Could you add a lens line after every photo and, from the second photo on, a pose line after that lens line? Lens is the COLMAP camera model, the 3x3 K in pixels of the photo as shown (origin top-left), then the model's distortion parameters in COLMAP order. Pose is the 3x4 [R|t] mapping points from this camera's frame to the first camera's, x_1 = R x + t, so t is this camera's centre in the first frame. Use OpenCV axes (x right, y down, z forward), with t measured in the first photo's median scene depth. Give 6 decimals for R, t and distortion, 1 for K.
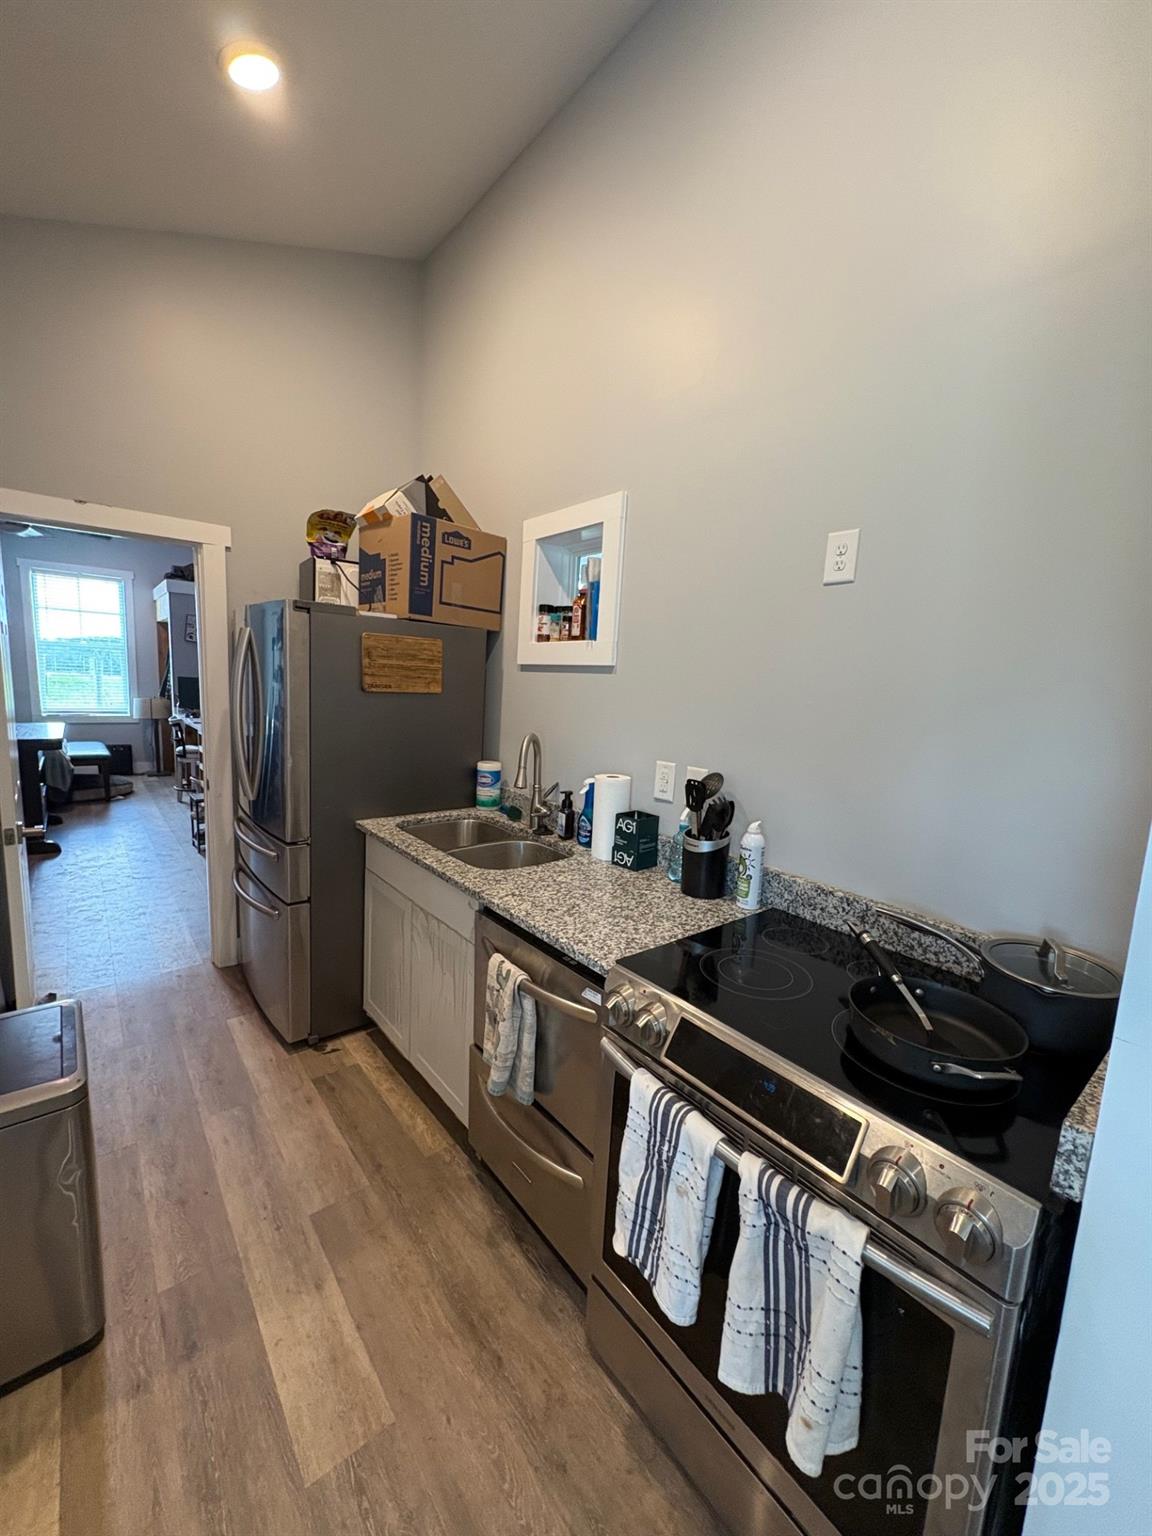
lens RADIAL K [[608.9, 0, 575.2], [0, 608.9, 768.6], [0, 0, 1]] dist [0.001865, 0.000334]
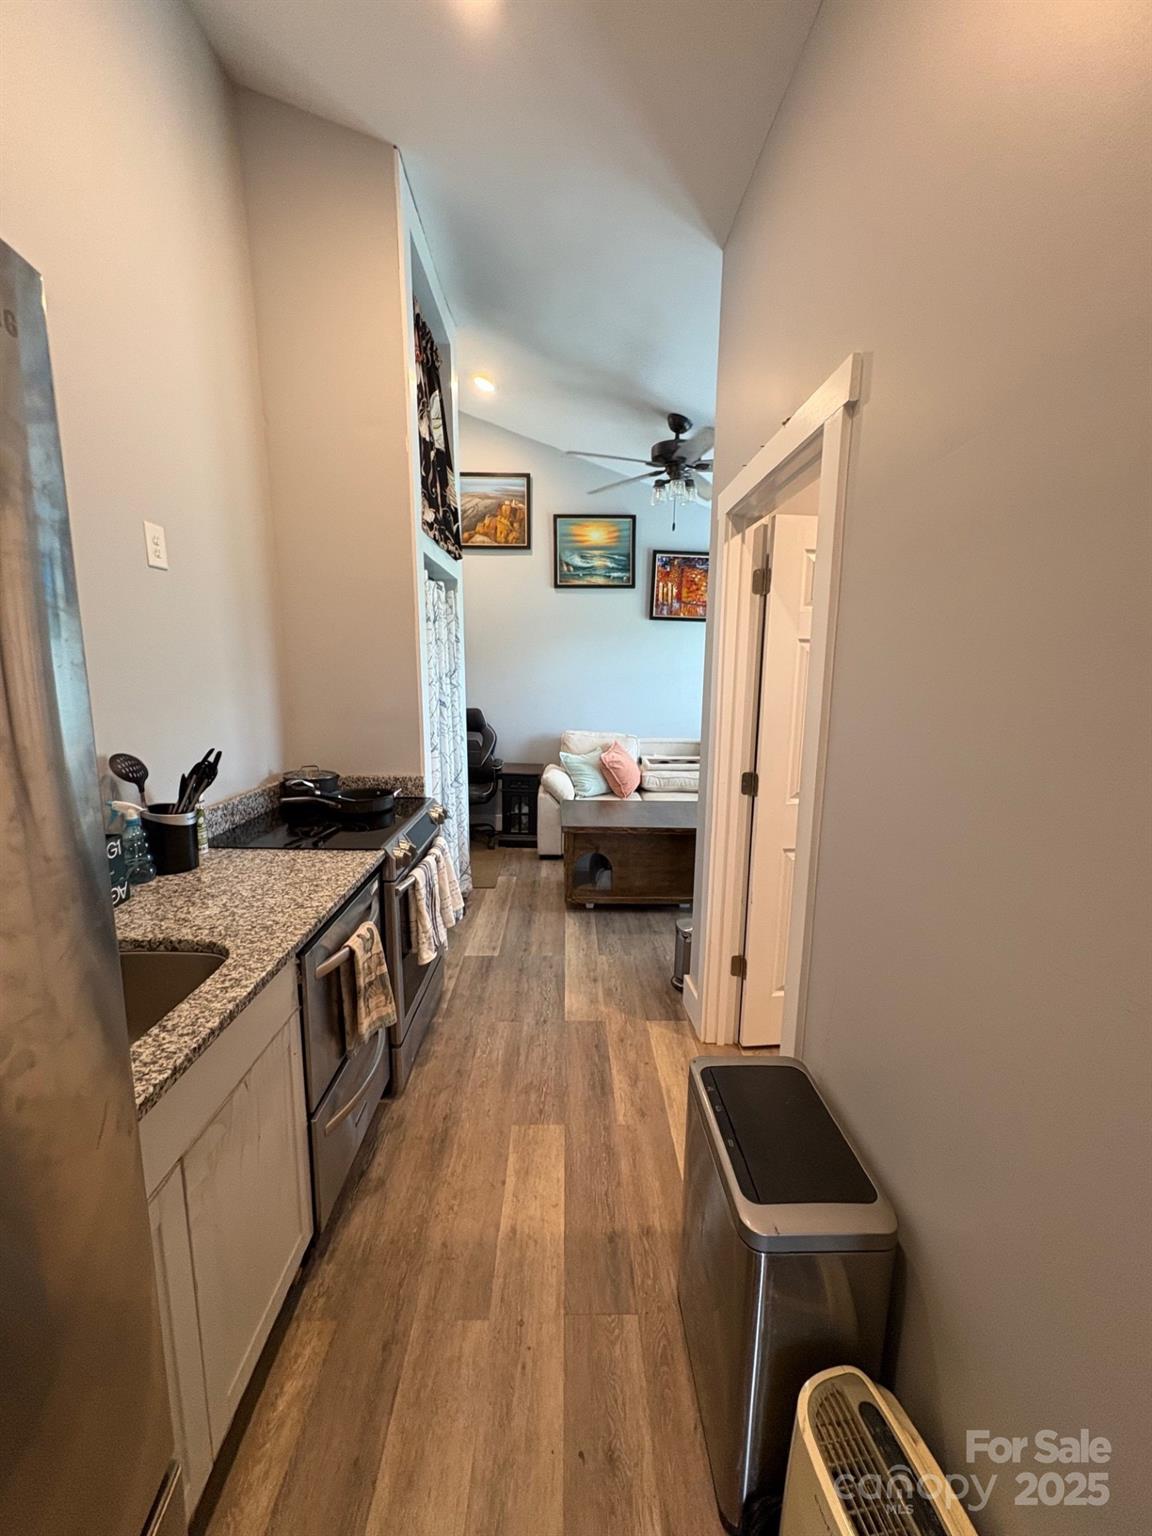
lens RADIAL K [[608.9, 0, 576.4], [0, 608.9, 767.1], [0, 0, 1]] dist [0.001865, 0.000334]
pose [[-0.783921, -0.159424, 0.600044, -0.979492], [0.037469, 0.952560, 0.302034, -0.256536], [-0.619729, 0.259254, -0.740758, 1.446533]]
